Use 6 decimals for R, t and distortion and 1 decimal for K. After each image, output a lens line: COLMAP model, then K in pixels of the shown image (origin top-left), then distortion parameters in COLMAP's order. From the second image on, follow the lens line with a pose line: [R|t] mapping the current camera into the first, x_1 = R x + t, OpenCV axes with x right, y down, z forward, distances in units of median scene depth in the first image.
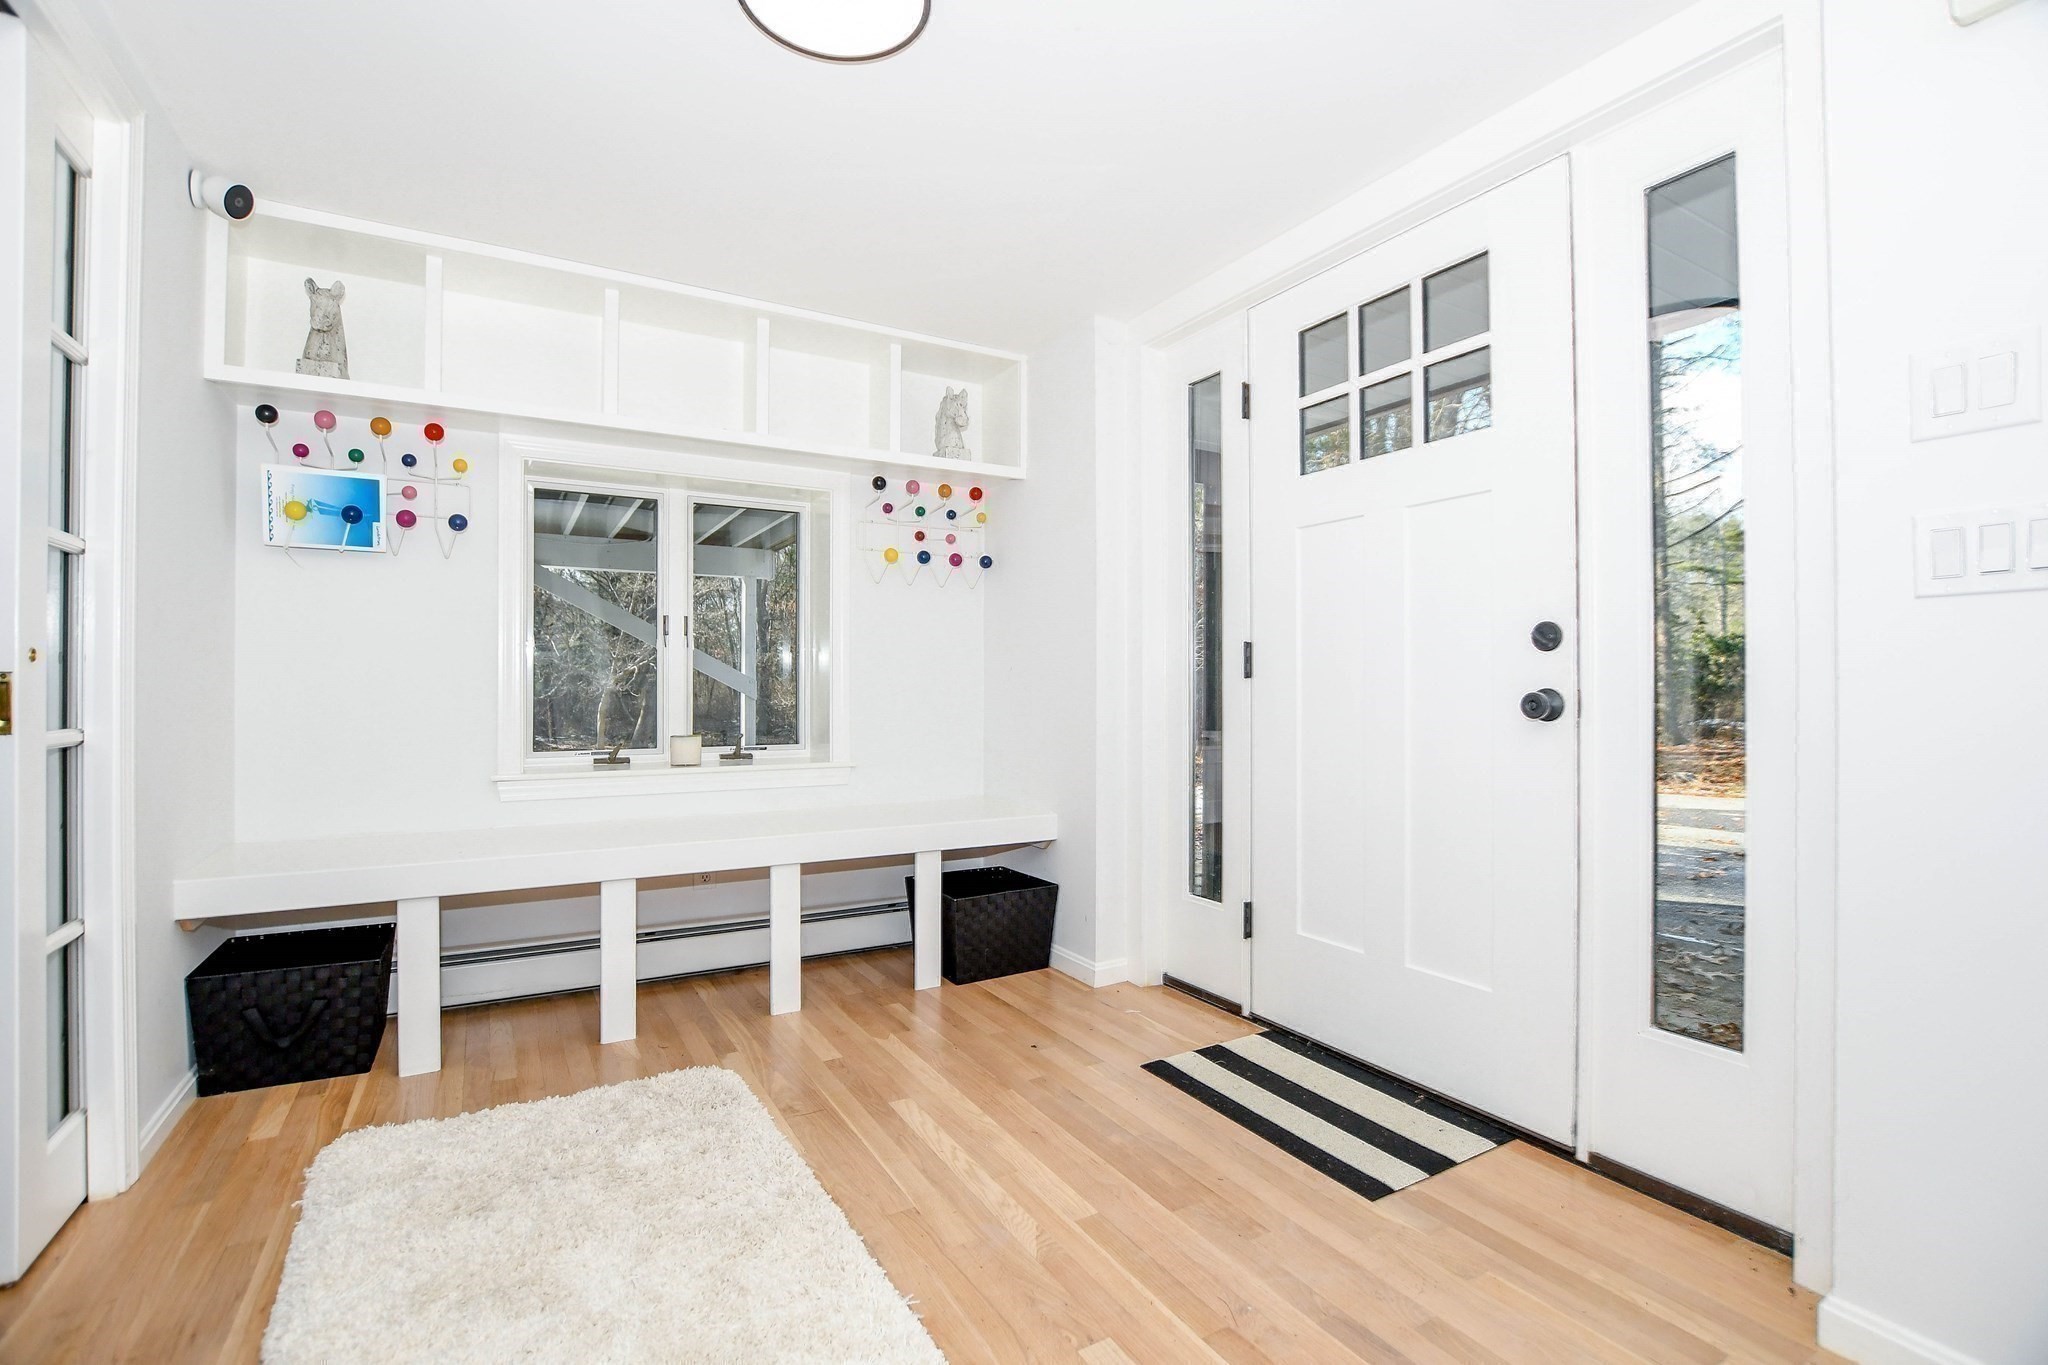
lens RADIAL K [[914.9, 0, 1017.3], [0, 914.9, 673.9], [0, 0, 1]] dist [-0.036618, 0.008018]
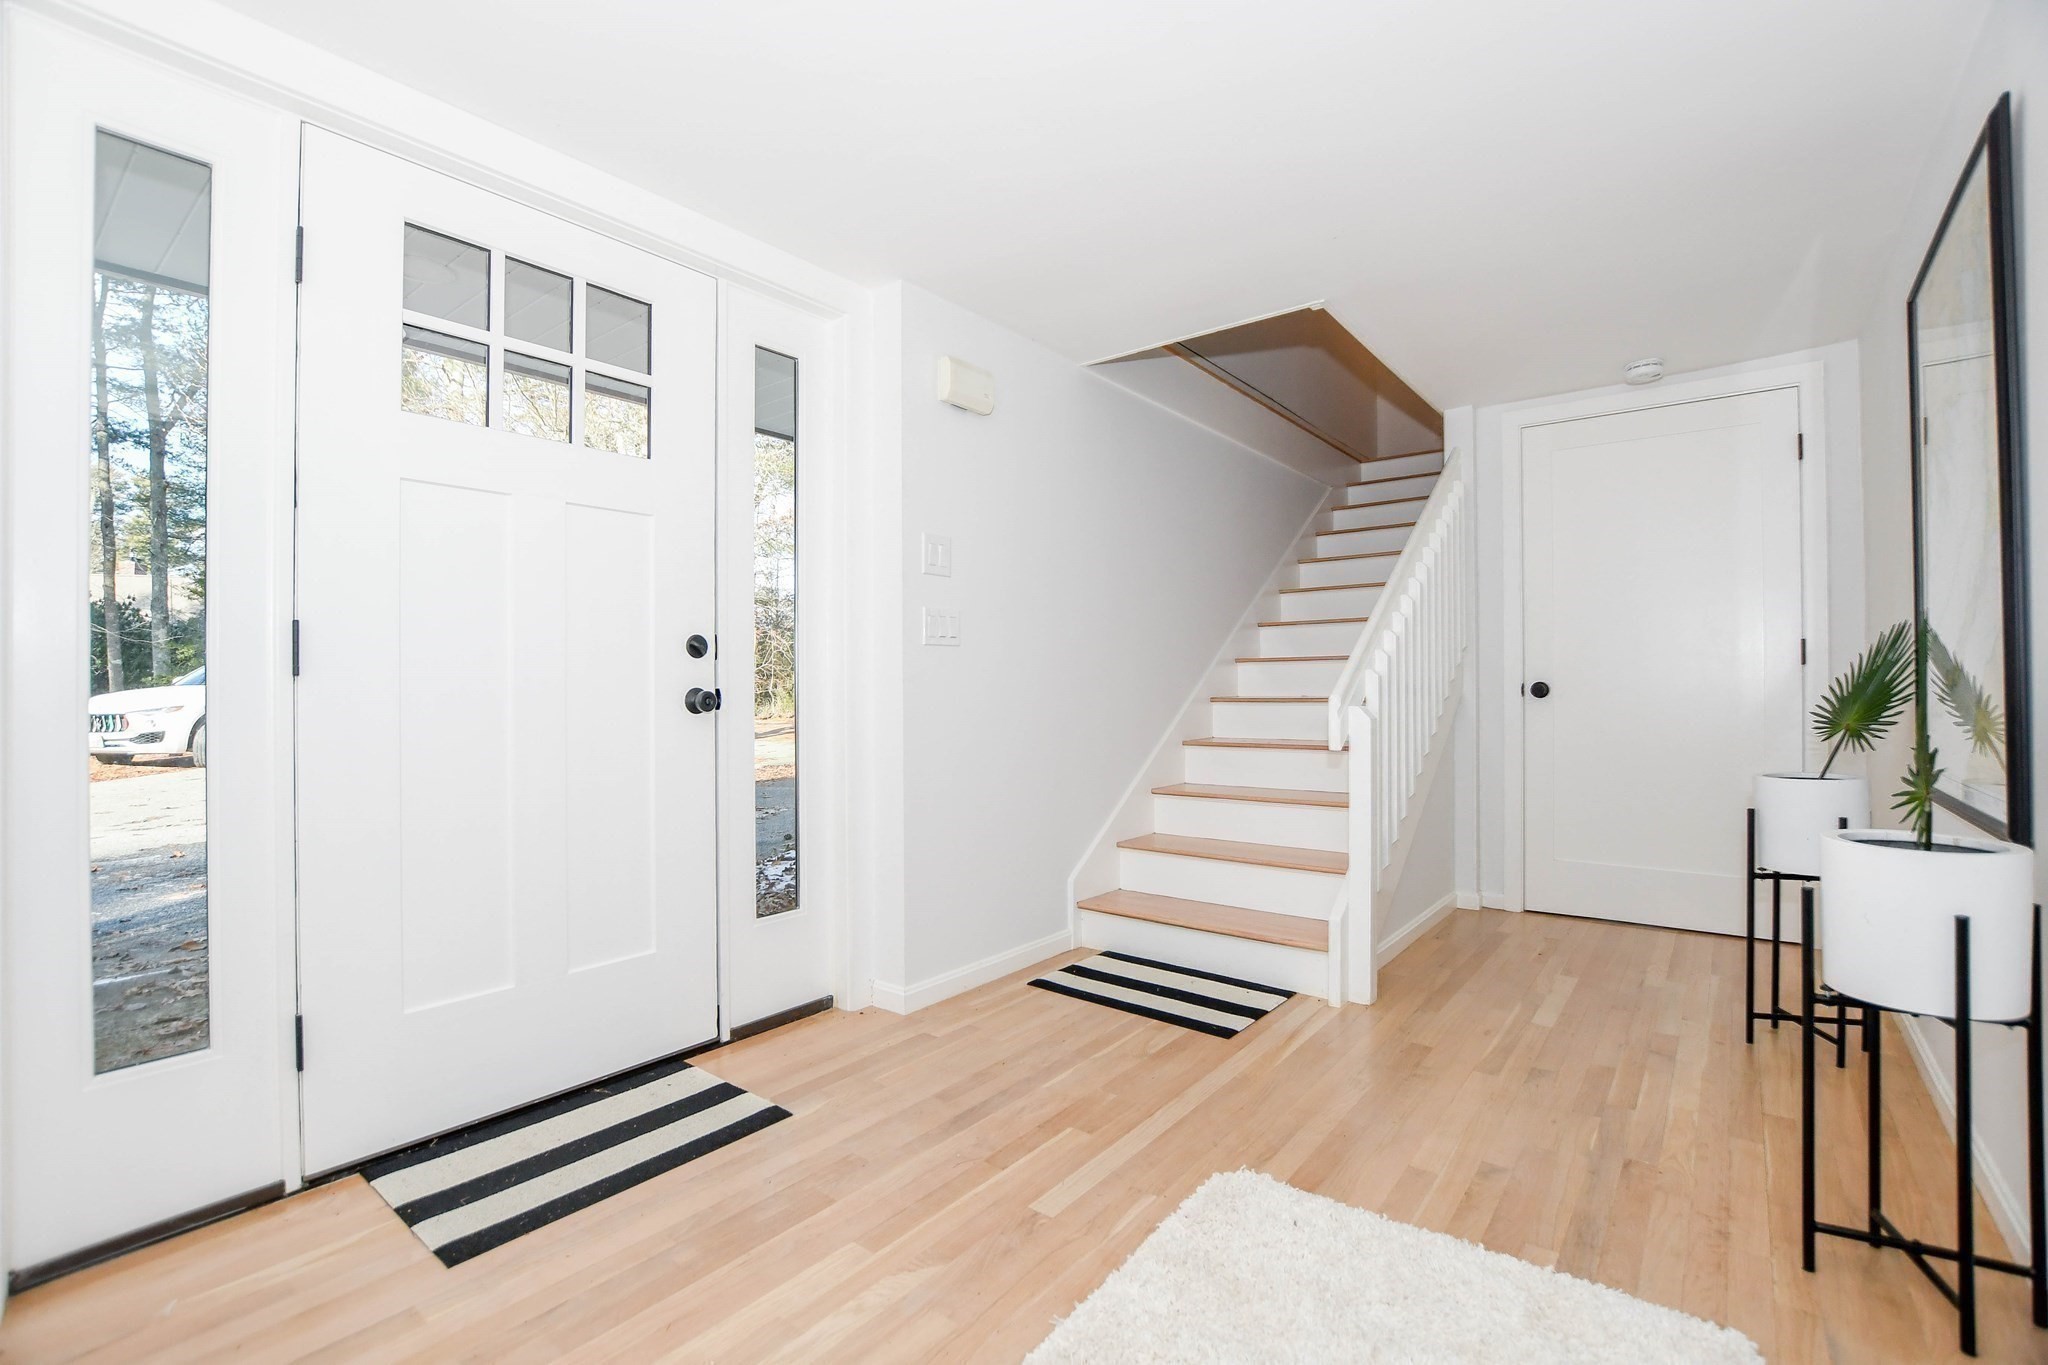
lens RADIAL K [[901.9, 0, 1009.1], [0, 901.9, 685.9], [0, 0, 1]] dist [-0.028290, 0.000035]
pose [[-0.362769, 0.003072, 0.931874, -0.756895], [-0.004537, 0.999977, -0.005063, 0.018026], [-0.931868, -0.006064, -0.362747, 1.073669]]
